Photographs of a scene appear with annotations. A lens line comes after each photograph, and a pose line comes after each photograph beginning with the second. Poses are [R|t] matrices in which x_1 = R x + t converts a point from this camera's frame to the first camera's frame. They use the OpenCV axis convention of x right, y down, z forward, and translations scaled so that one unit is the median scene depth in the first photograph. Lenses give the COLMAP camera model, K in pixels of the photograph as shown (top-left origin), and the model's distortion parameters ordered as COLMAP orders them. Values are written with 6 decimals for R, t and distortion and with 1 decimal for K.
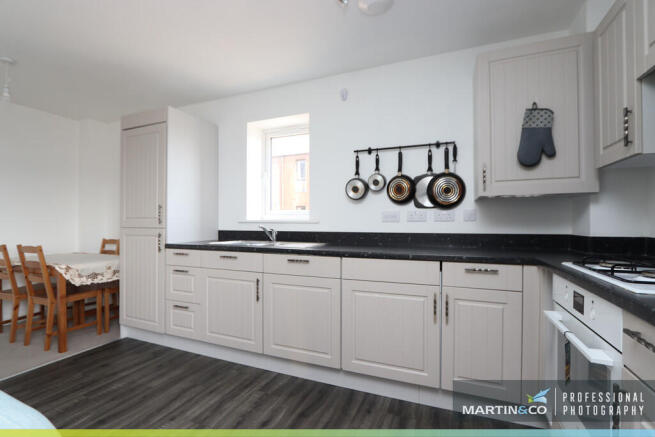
lens RADIAL K [[301.8, 0, 326.2], [0, 301.8, 221.1], [0, 0, 1]] dist [-0.017343, 0.001246]
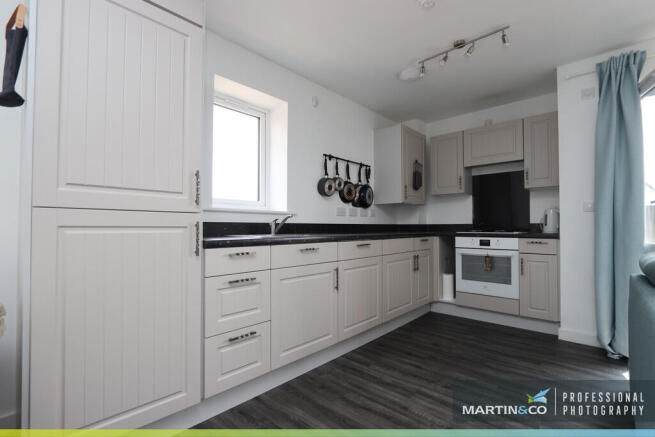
lens RADIAL K [[301.8, 0, 326.2], [0, 301.8, 221.1], [0, 0, 1]] dist [-0.017343, 0.001246]
pose [[0.339424, 0.017857, 0.940464, -1.054004], [-0.001966, 0.999831, -0.018274, 0.051371], [-0.940631, 0.004354, 0.339402, 0.626106]]
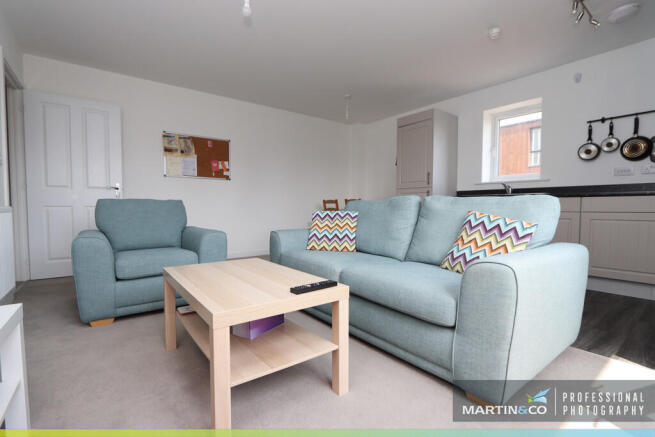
lens RADIAL K [[301.8, 0, 326.2], [0, 301.8, 221.1], [0, 0, 1]] dist [-0.017343, 0.001246]
pose [[0.868320, 0.023482, -0.495448, -0.245262], [0.000950, 0.998798, 0.049003, 0.131386], [0.496003, -0.043021, 0.867254, -0.693543]]
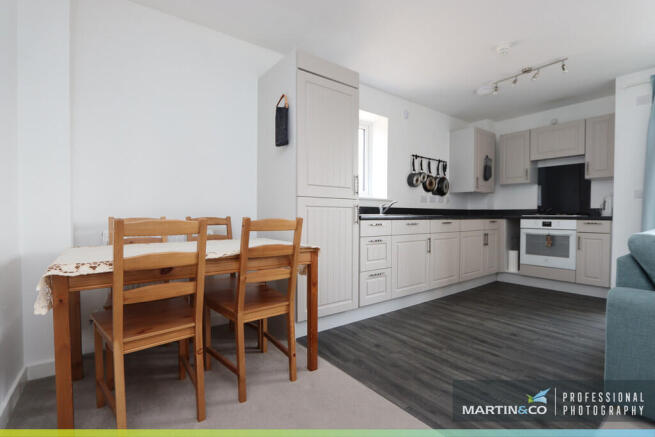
lens RADIAL K [[301.8, 0, 326.2], [0, 301.8, 221.1], [0, 0, 1]] dist [-0.017343, 0.001246]
pose [[0.499143, -0.015676, 0.866378, -1.528494], [-0.006182, 0.999746, 0.021651, 0.077278], [-0.866498, -0.016163, 0.498919, 0.642600]]
